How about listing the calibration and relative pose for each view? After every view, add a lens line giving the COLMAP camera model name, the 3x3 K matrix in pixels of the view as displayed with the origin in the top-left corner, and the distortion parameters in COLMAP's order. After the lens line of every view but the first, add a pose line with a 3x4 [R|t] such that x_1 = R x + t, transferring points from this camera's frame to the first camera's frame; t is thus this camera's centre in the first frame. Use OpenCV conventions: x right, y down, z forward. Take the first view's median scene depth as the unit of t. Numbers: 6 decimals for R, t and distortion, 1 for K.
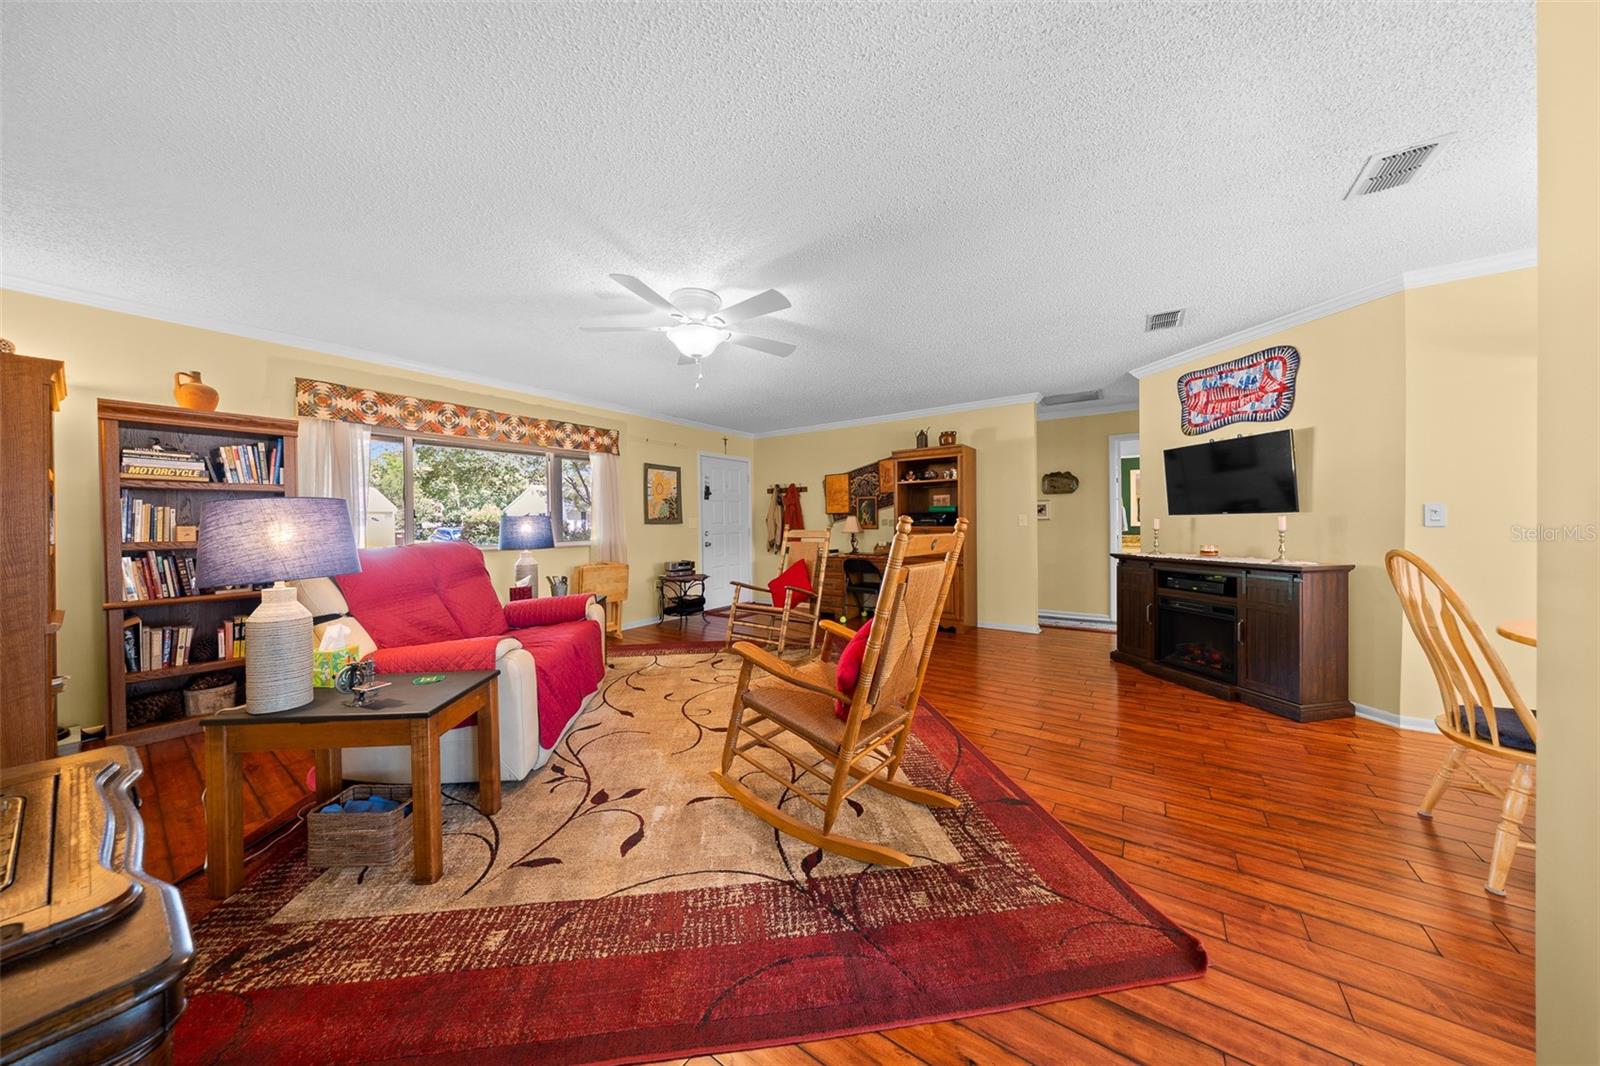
lens RADIAL K [[502.7, 0, 802.5], [0, 502.7, 528.7], [0, 0, 1]] dist [-0.004904, 0.000190]
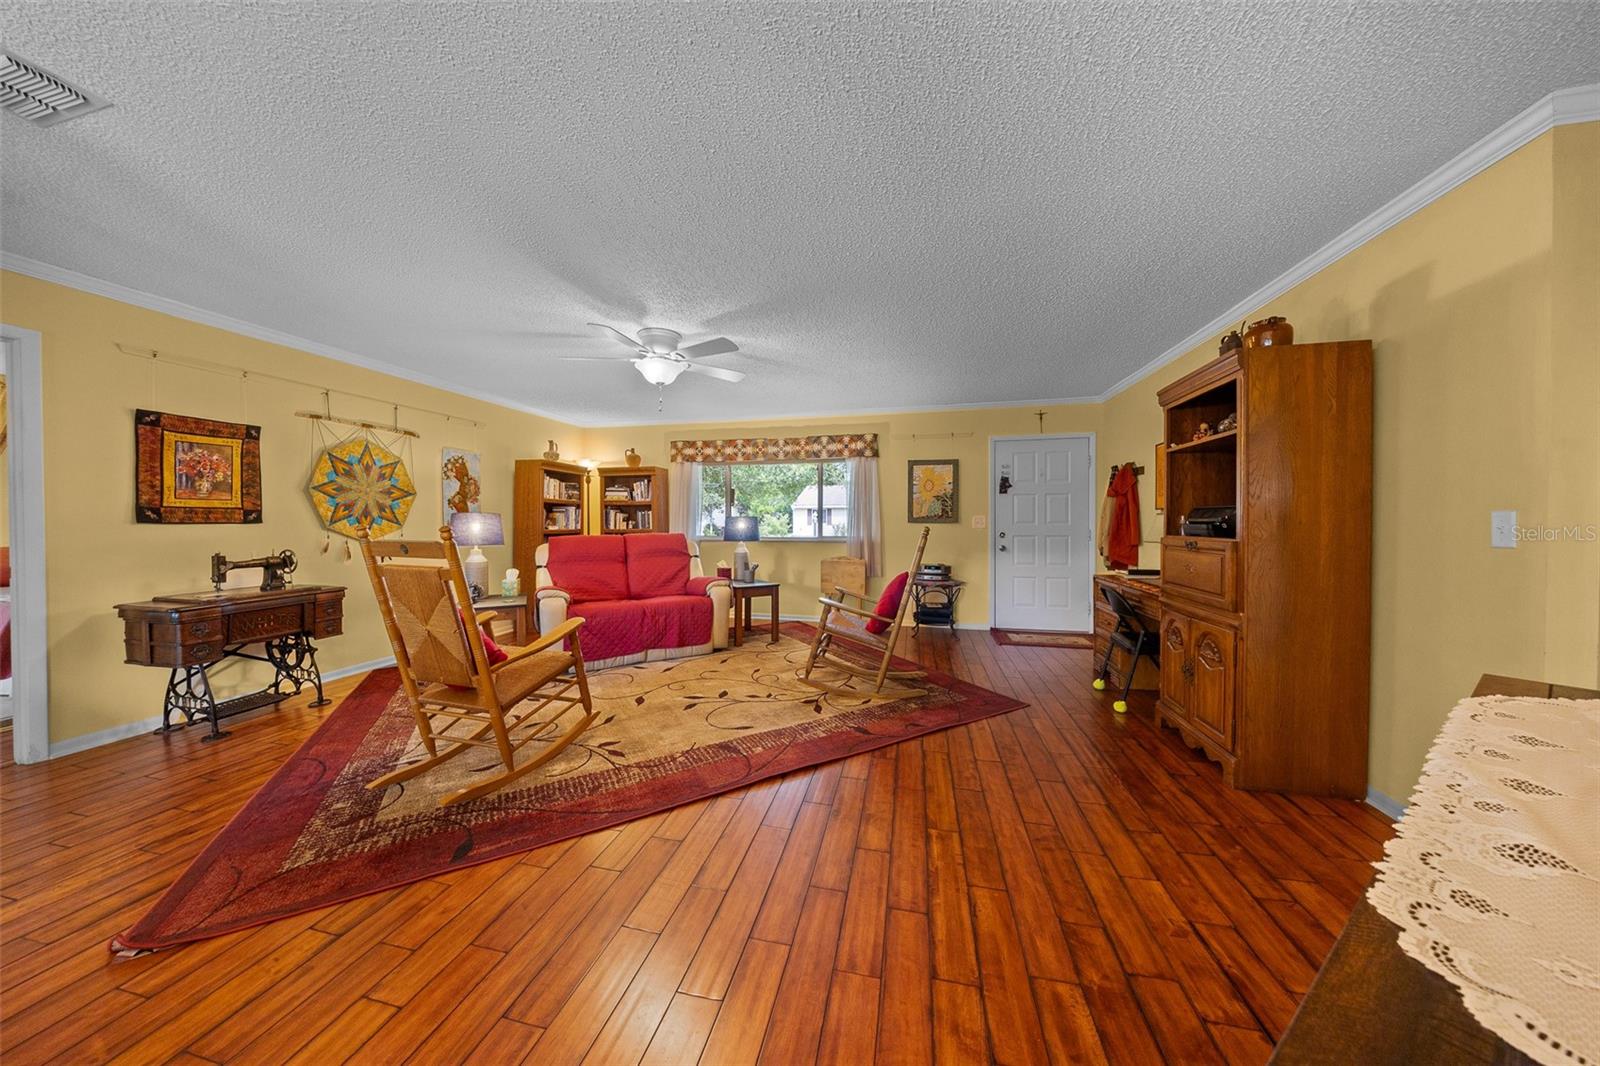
lens RADIAL K [[502.7, 0, 796.2], [0, 502.7, 522.2], [0, 0, 1]] dist [-0.004904, 0.000190]
pose [[0.373192, 0.013901, -0.927650, 0.743617], [-0.013033, 0.999868, 0.009740, -0.024368], [0.927663, 0.008455, 0.373324, 0.622157]]
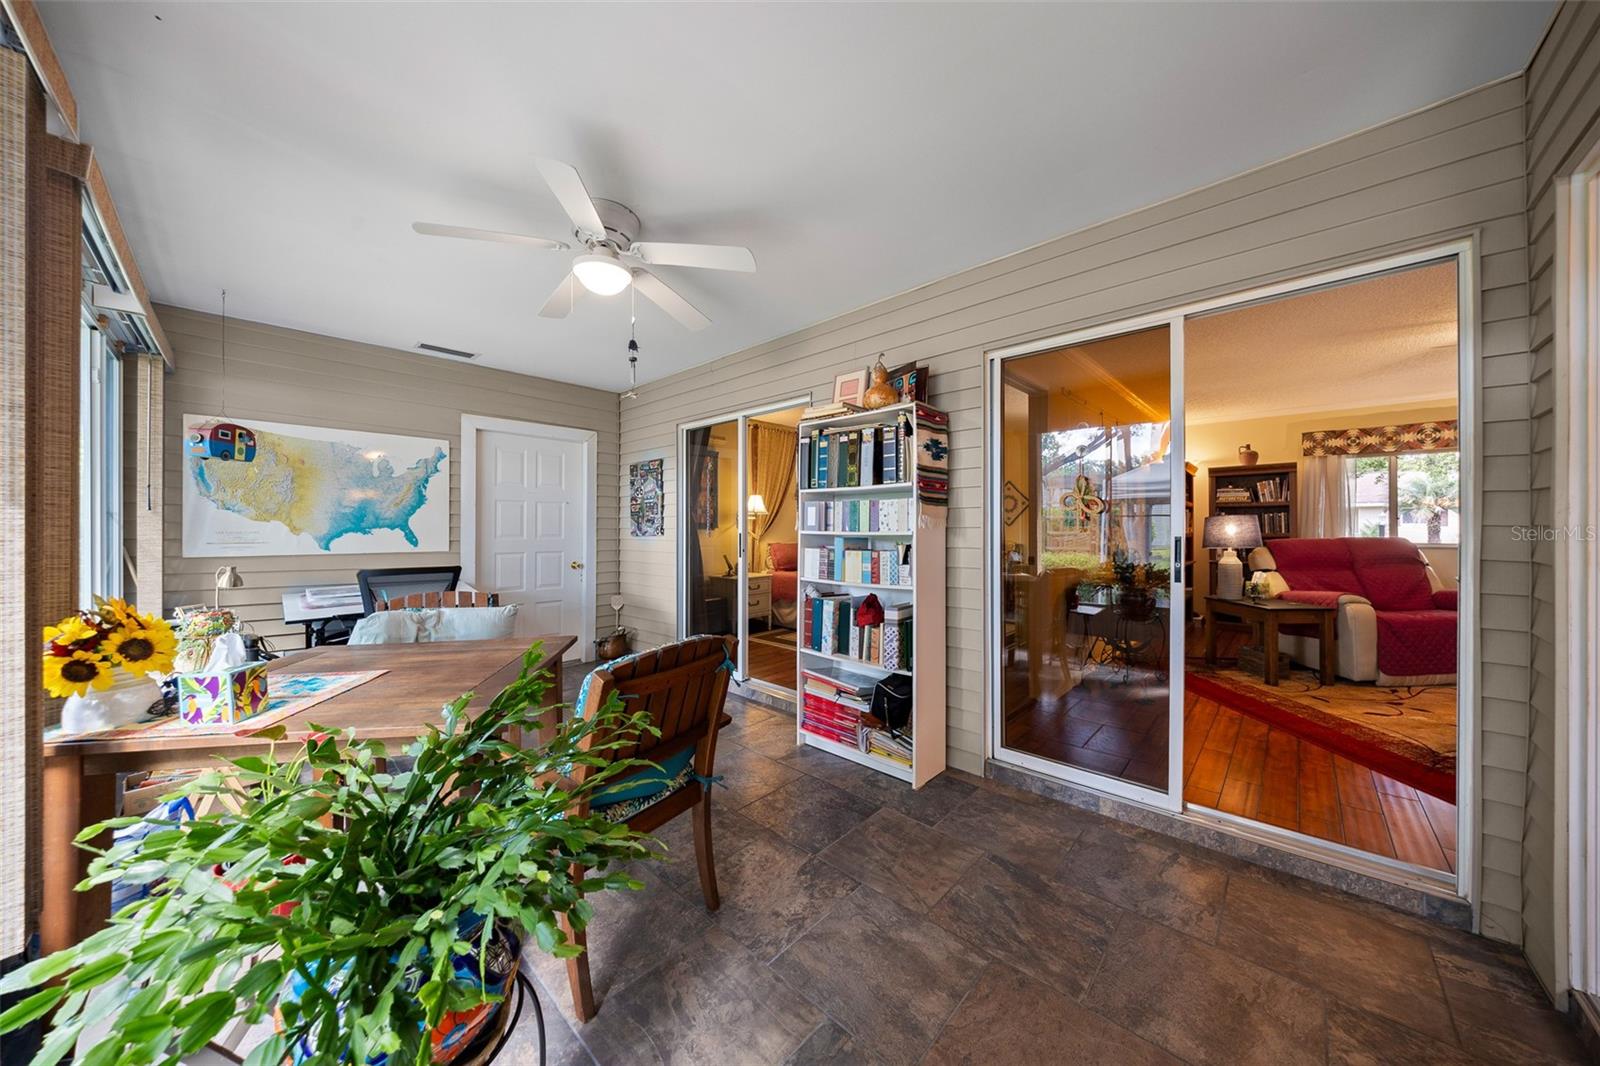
lens RADIAL K [[532.6, 0, 795.1], [0, 532.6, 525.4], [0, 0, 1]] dist [-0.006795, 0.000168]
pose [[-0.144596, 0.006299, -0.989471, 0.770082], [-0.006187, 0.999954, 0.007270, -0.005837], [0.989471, 0.007173, -0.144550, -0.311861]]
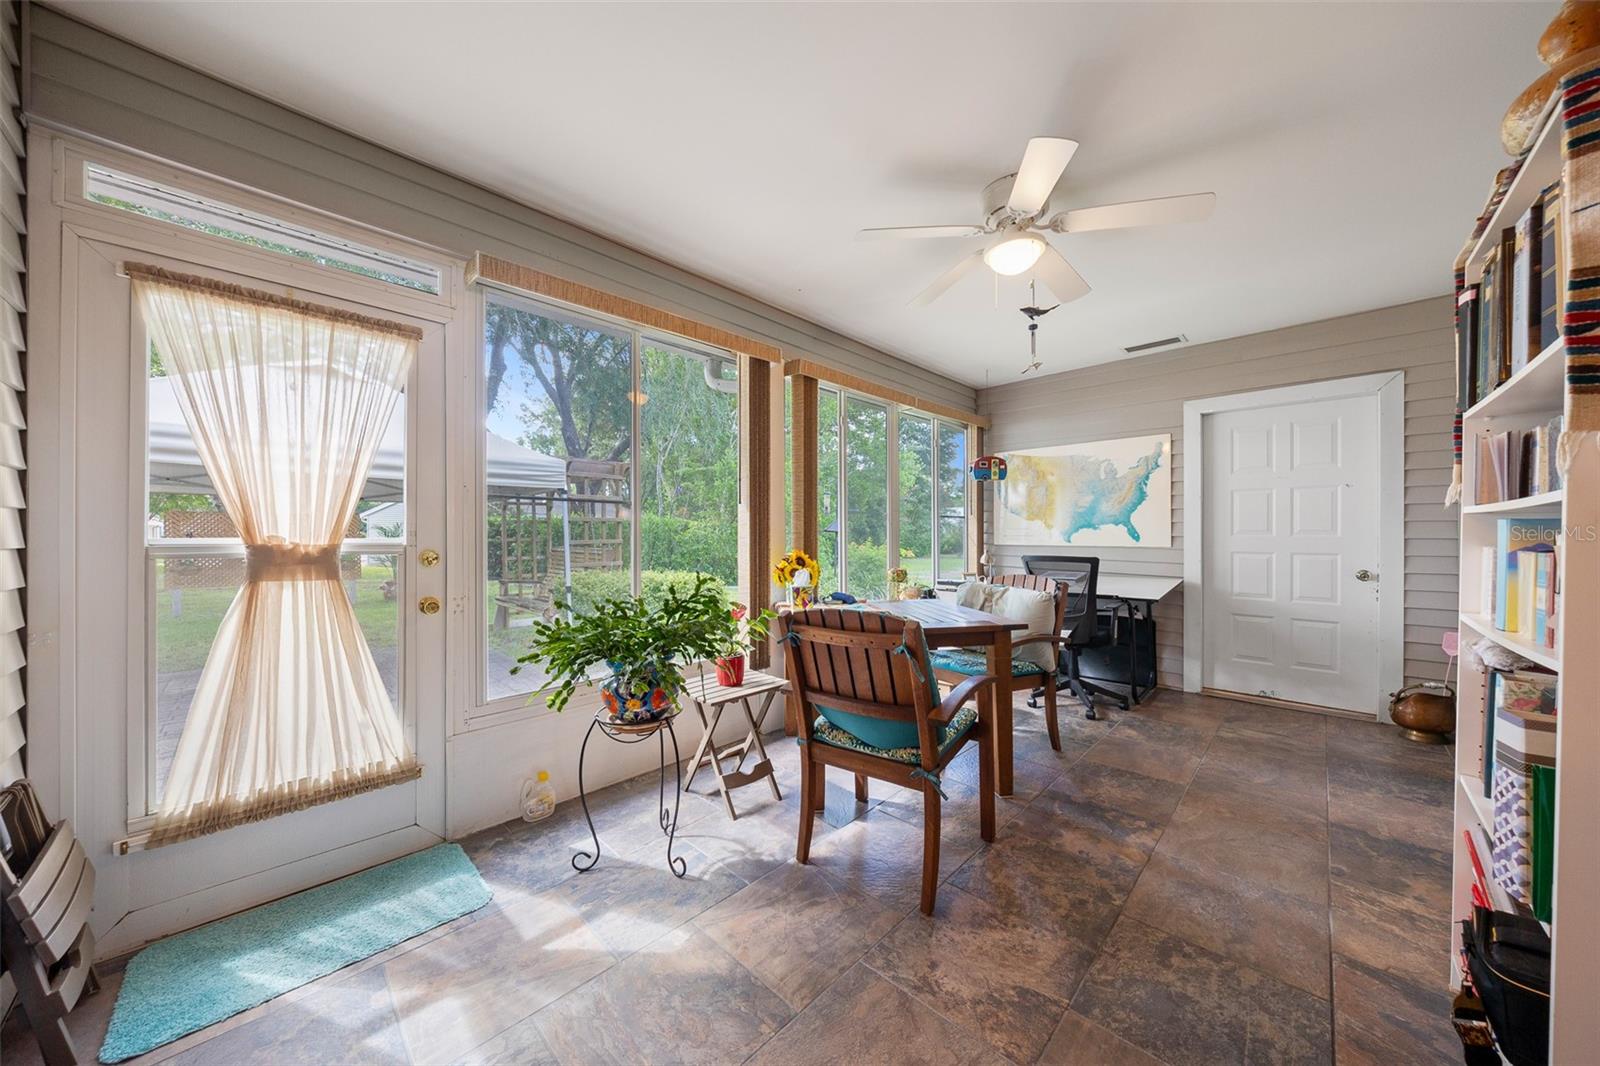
lens RADIAL K [[532.6, 0, 801.1], [0, 532.6, 539.0], [0, 0, 1]] dist [-0.006795, 0.000168]
pose [[-0.985215, 0.011452, 0.170937, 0.369980], [0.013735, 0.999831, 0.012179, 0.018357], [-0.170768, 0.014347, -0.985207, -0.020195]]
